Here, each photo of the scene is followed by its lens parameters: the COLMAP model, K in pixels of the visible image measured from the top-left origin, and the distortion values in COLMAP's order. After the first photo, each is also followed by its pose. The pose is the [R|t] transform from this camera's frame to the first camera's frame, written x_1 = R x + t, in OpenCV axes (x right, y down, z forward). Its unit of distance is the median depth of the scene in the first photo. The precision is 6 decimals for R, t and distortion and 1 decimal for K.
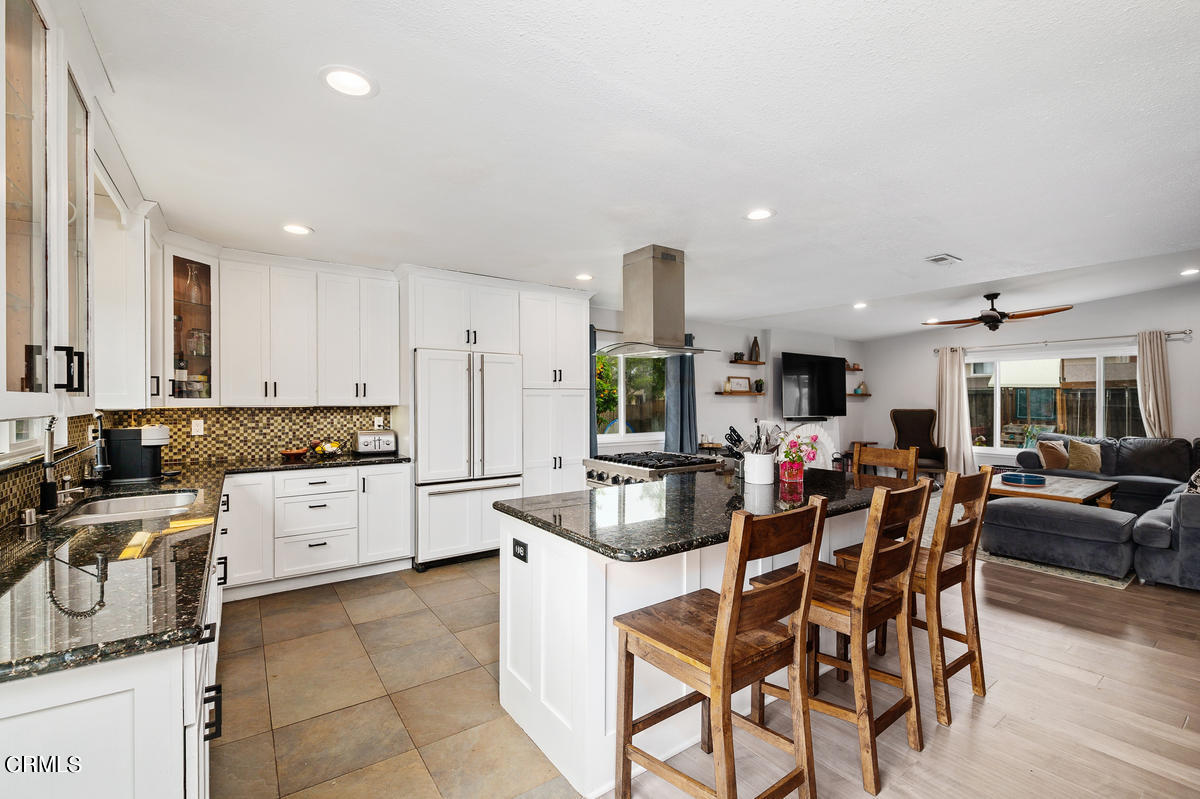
lens RADIAL K [[511.5, 0, 600.0], [0, 511.5, 399.5], [0, 0, 1]] dist [-0.001522, -0.011791]
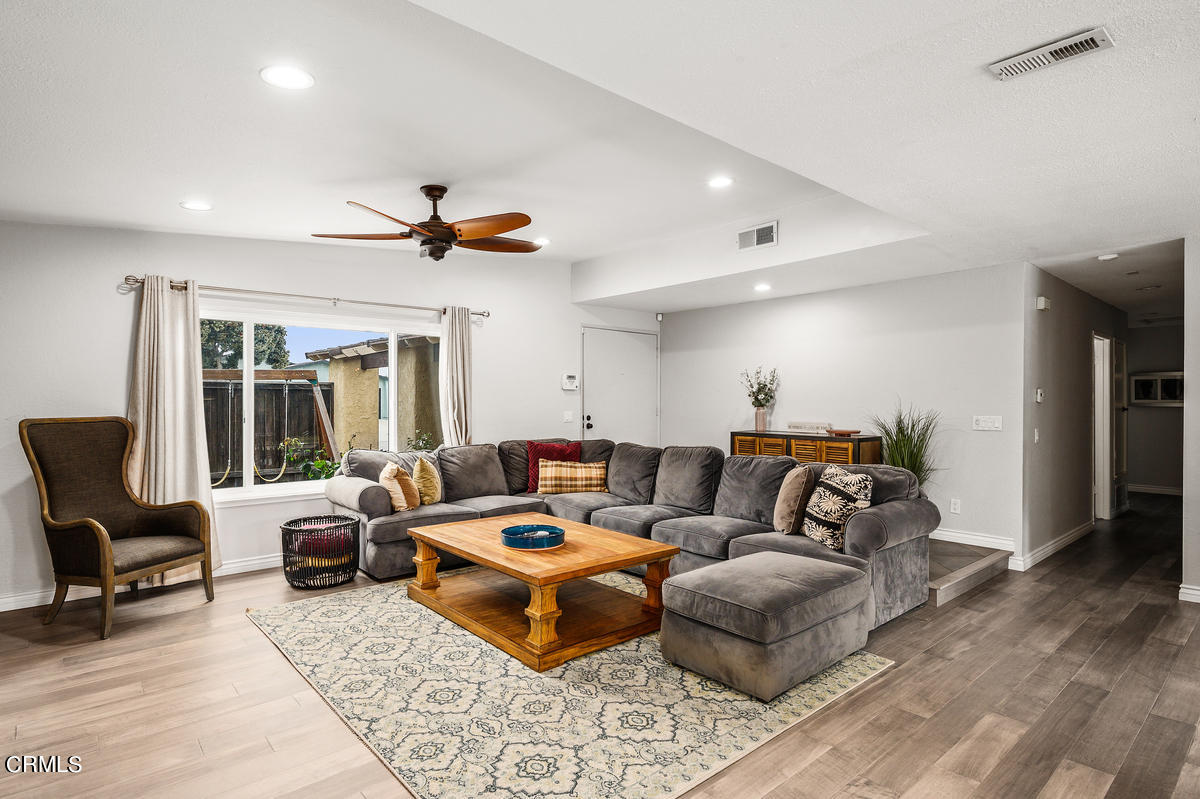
lens RADIAL K [[627.9, 0, 600.0], [0, 627.9, 399.5], [0, 0, 1]] dist [0.003502, -0.000723]
pose [[-0.103625, 0.001487, 0.994615, 0.119880], [-0.001882, 0.999997, -0.001691, 0.006466], [-0.994615, -0.002047, -0.103622, 0.861521]]
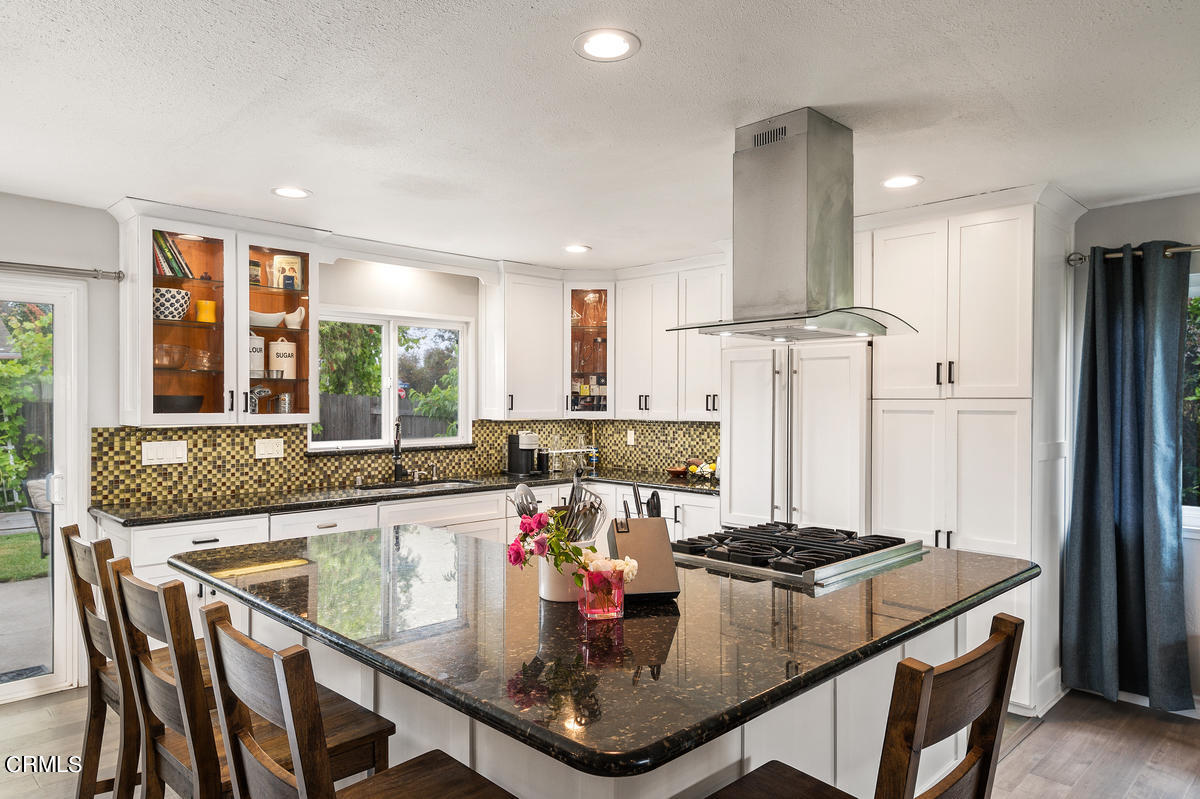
lens RADIAL K [[762.6, 0, 600.0], [0, 762.6, 399.5], [0, 0, 1]] dist [0.001920, 0.000240]
pose [[0.157544, -0.002833, -0.987508, 0.469239], [-0.002847, 0.999990, -0.003323, -0.012294], [0.987508, 0.003335, 0.157535, 0.398062]]
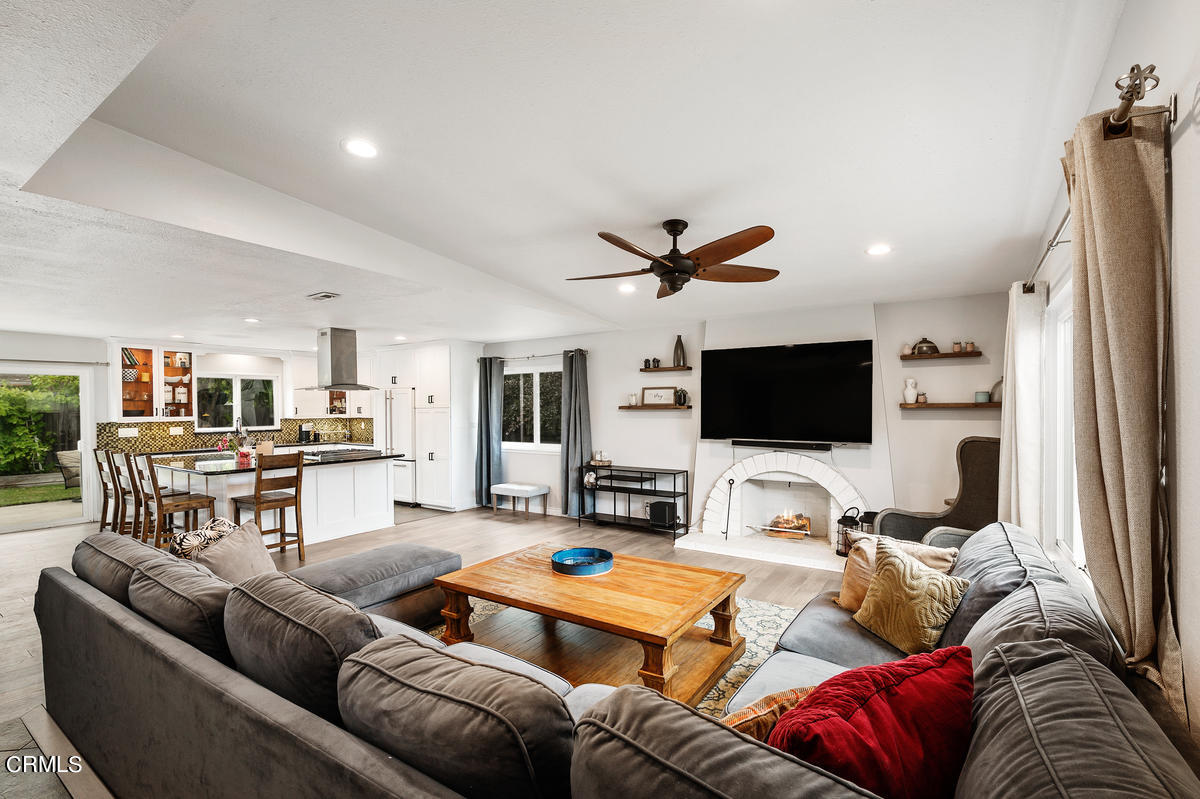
lens RADIAL K [[535.0, 0, 604.5], [0, 535.0, 409.5], [0, 0, 1]] dist [0.000168, -0.015448]
pose [[0.352592, 0.000681, -0.935777, 1.216720], [0.008251, 0.999959, 0.003837, -0.013948], [0.935741, -0.009074, 0.352572, 0.700113]]
